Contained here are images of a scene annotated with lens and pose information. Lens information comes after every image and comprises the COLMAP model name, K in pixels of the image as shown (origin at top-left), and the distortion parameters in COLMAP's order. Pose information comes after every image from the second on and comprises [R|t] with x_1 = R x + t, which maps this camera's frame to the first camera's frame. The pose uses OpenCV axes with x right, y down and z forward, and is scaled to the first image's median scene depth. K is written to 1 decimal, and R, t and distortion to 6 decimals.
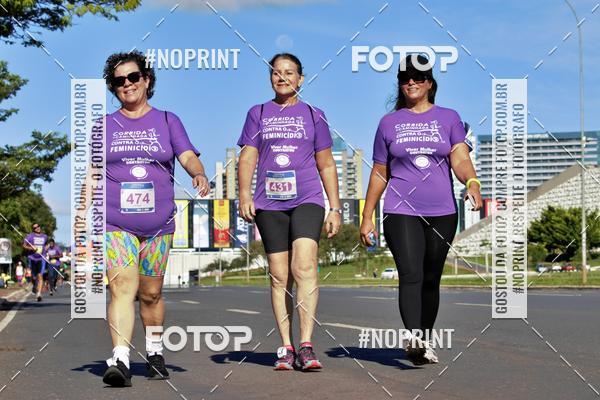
lens RADIAL K [[2403.5, 0, 299.4], [0, 2403.5, 199.9], [0, 0, 1]] dist [-0.158635, 0.839336]
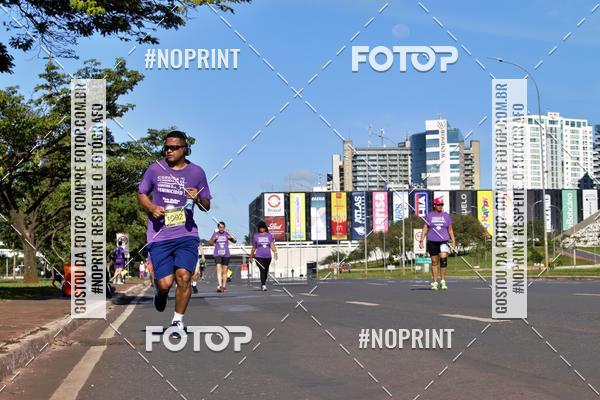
lens RADIAL K [[3091.6, 0, 298.4], [0, 3091.6, 200.3], [0, 0, 1]] dist [-0.194004, 1.699155]
pose [[0.998669, -0.010079, -0.050584, 0.015846], [0.010753, 0.999857, 0.013069, -0.013731], [0.050445, -0.013595, 0.998634, -0.285334]]
